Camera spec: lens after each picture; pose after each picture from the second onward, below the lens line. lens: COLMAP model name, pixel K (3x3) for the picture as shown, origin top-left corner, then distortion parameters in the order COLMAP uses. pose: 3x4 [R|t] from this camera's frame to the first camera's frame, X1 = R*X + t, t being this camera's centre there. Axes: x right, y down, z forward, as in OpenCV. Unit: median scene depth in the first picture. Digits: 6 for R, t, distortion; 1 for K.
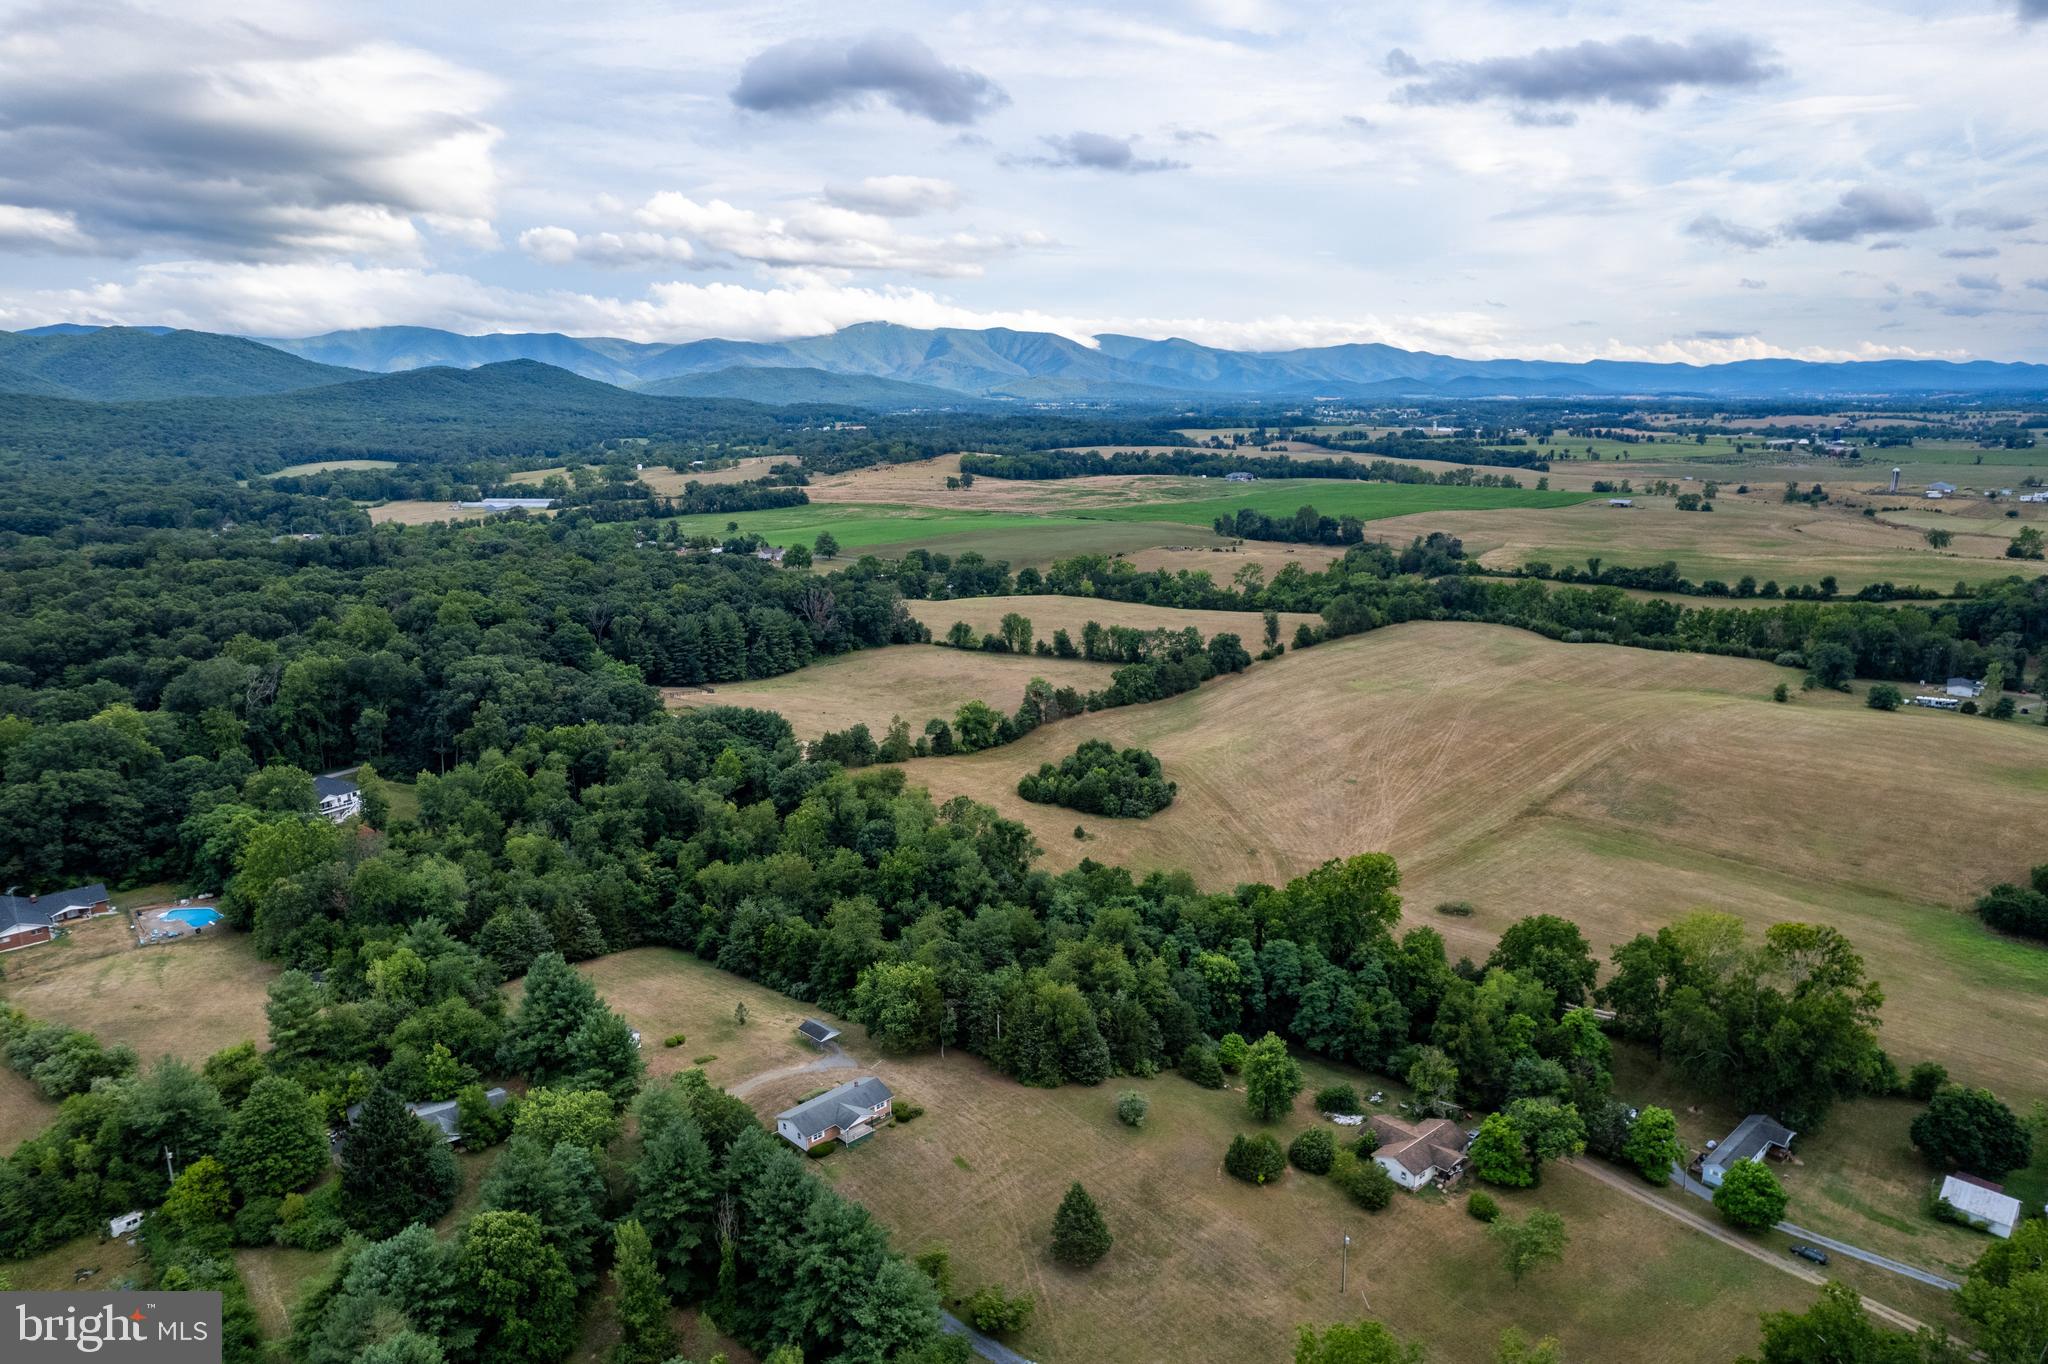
lens RADIAL K [[1316.6, 0, 1030.1], [0, 1316.6, 693.0], [0, 0, 1]] dist [-0.072622, 0.065375]
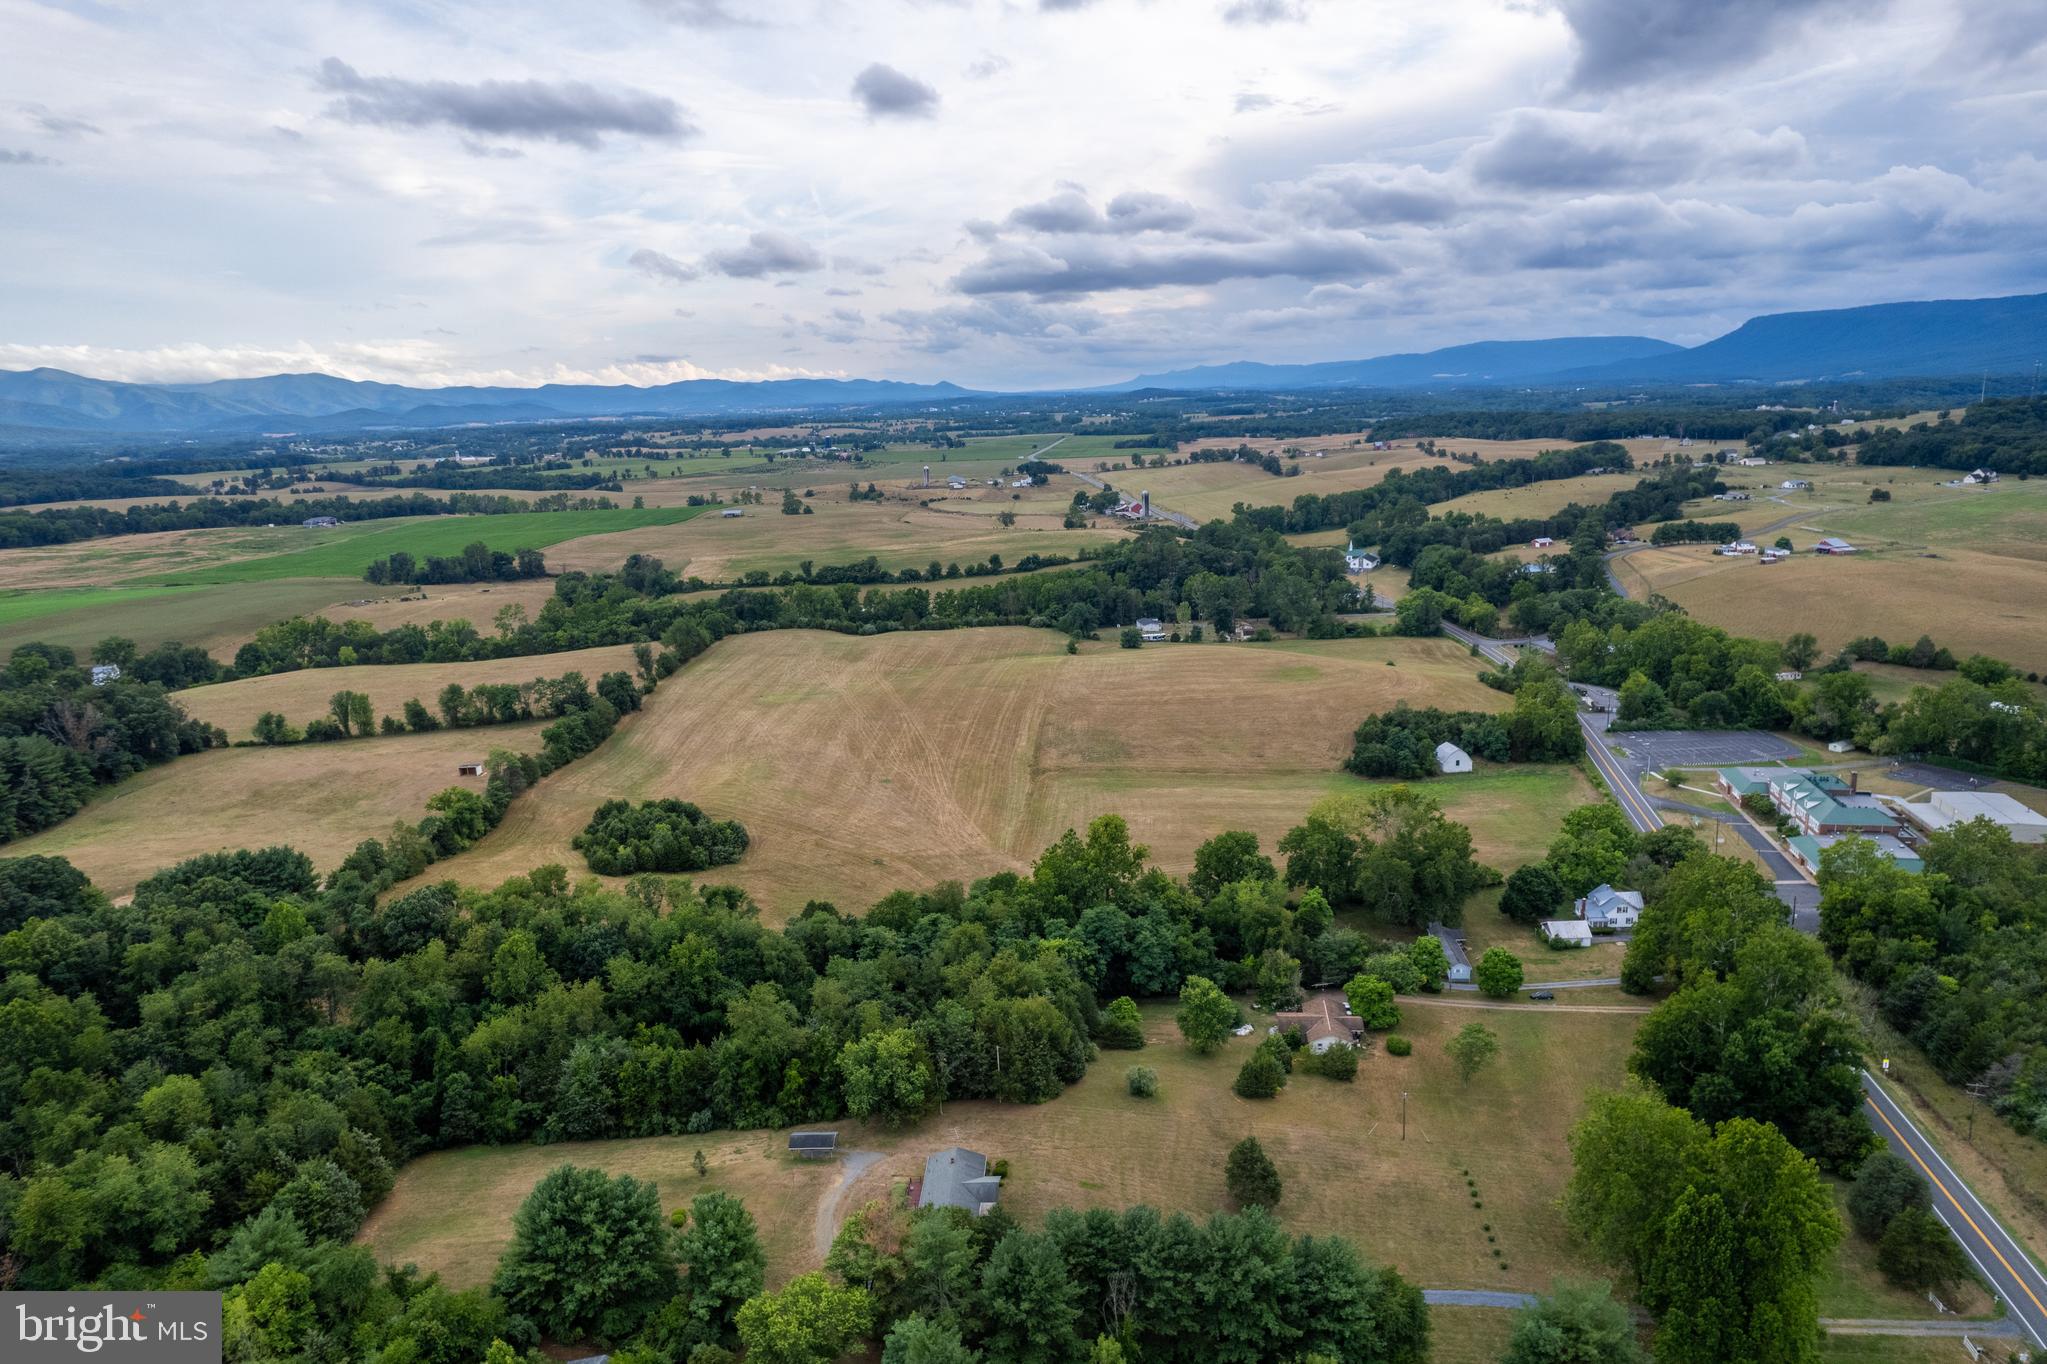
lens RADIAL K [[1315.9, 0, 1029.6], [0, 1315.9, 693.0], [0, 0, 1]] dist [-0.072622, 0.065375]
pose [[0.730380, -0.165195, 0.662763, -0.191983], [0.177704, 0.982856, 0.049145, -0.017669], [-0.659520, 0.081881, 0.747214, 0.074196]]
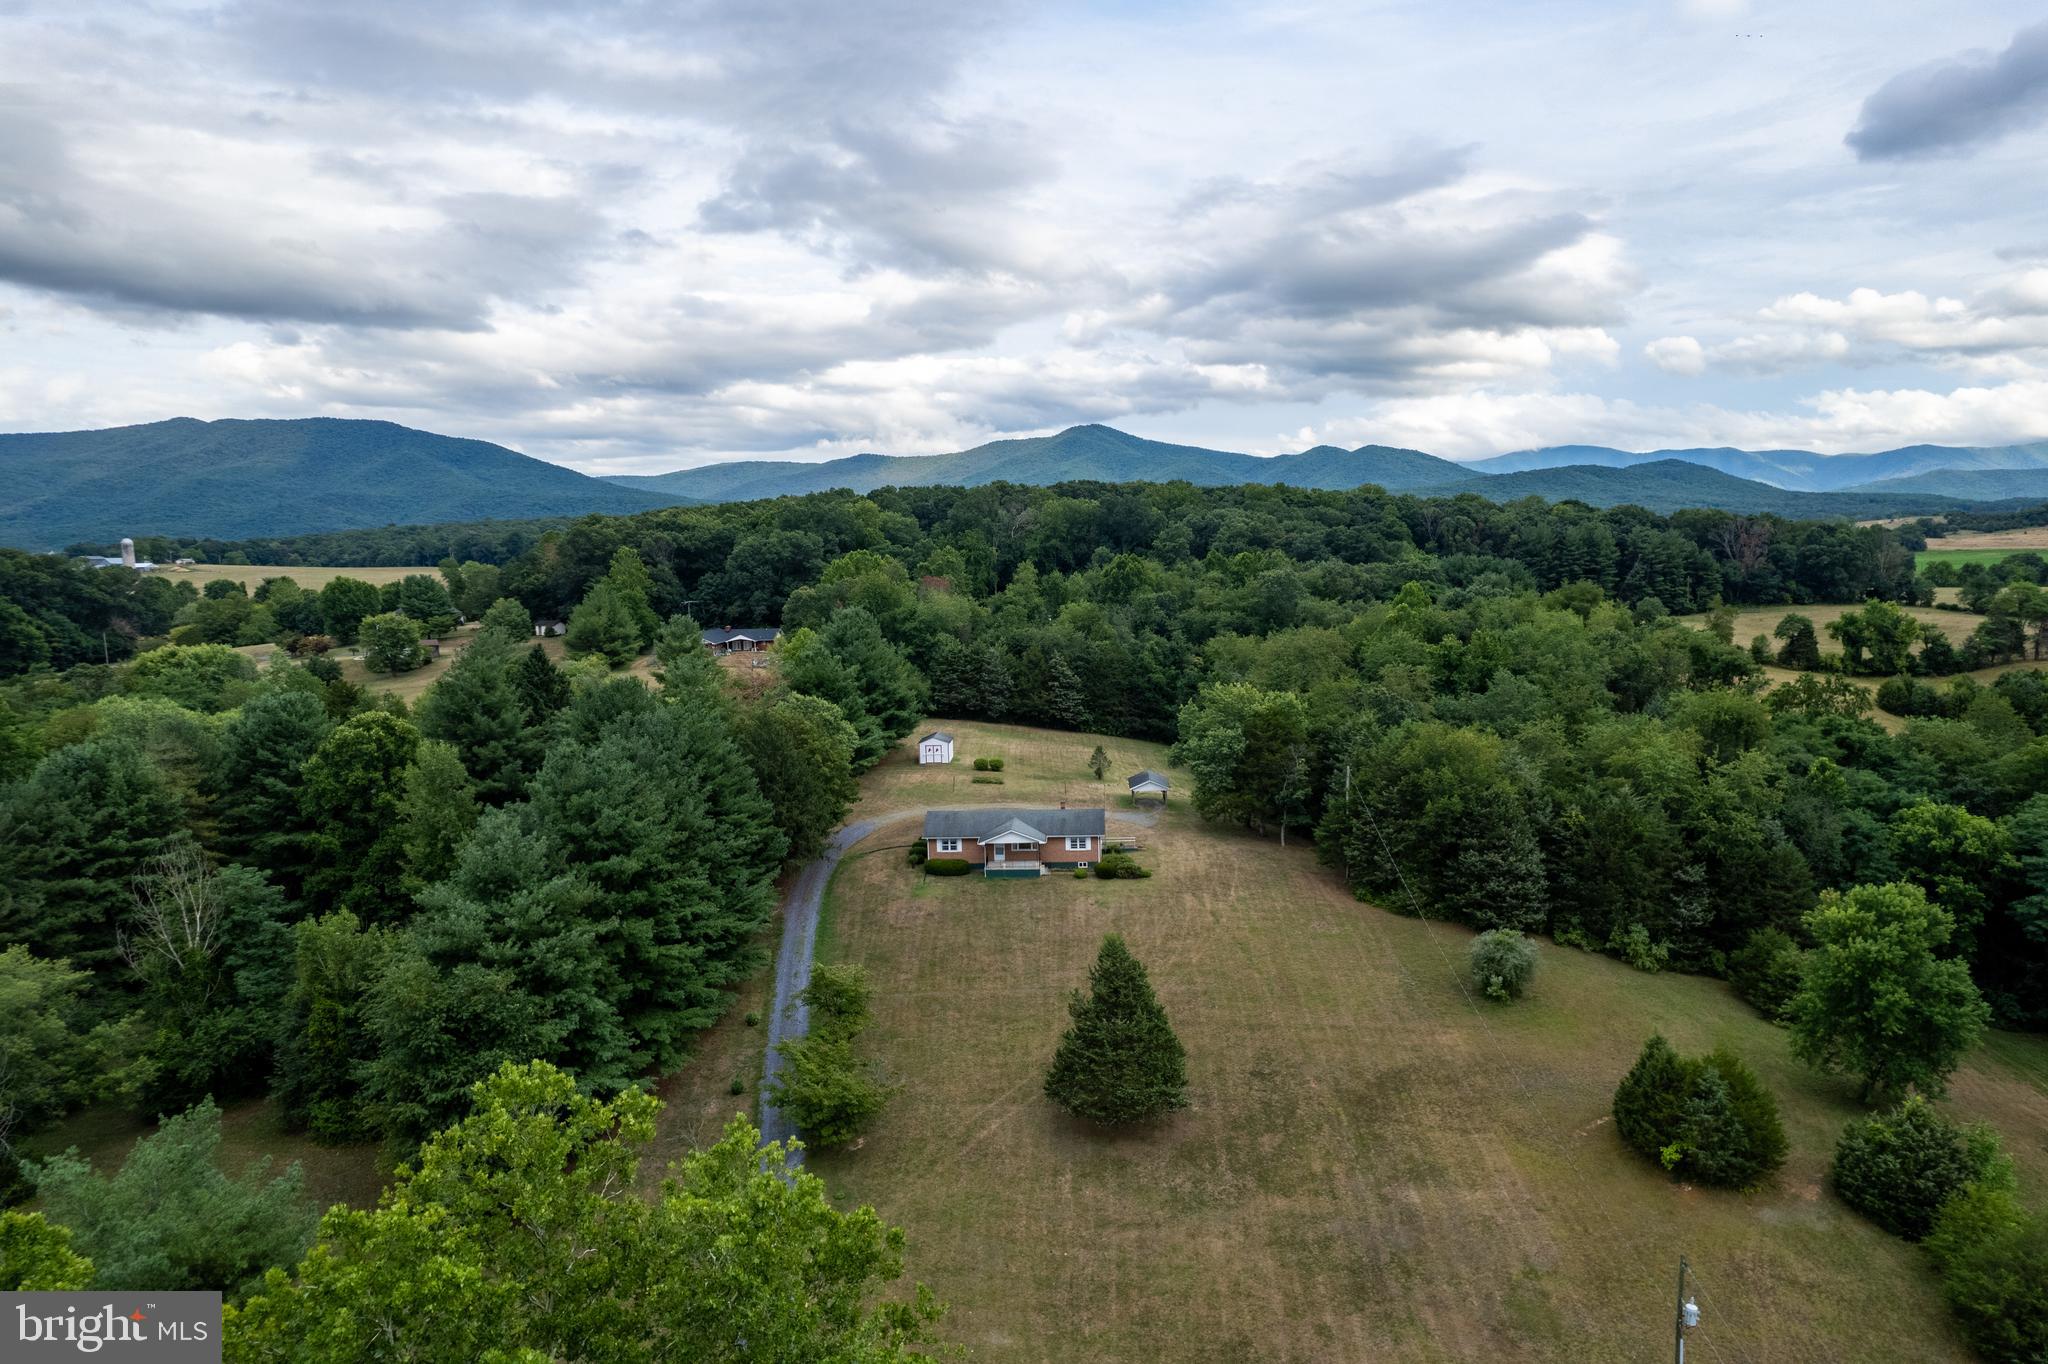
lens RADIAL K [[1316.6, 0, 1030.1], [0, 1316.6, 693.0], [0, 0, 1]] dist [-0.072622, 0.065375]
pose [[0.671909, 0.083007, -0.735968, 0.088908], [-0.151559, 0.988081, -0.026925, 0.078779], [0.724961, 0.129633, 0.676481, 0.168848]]
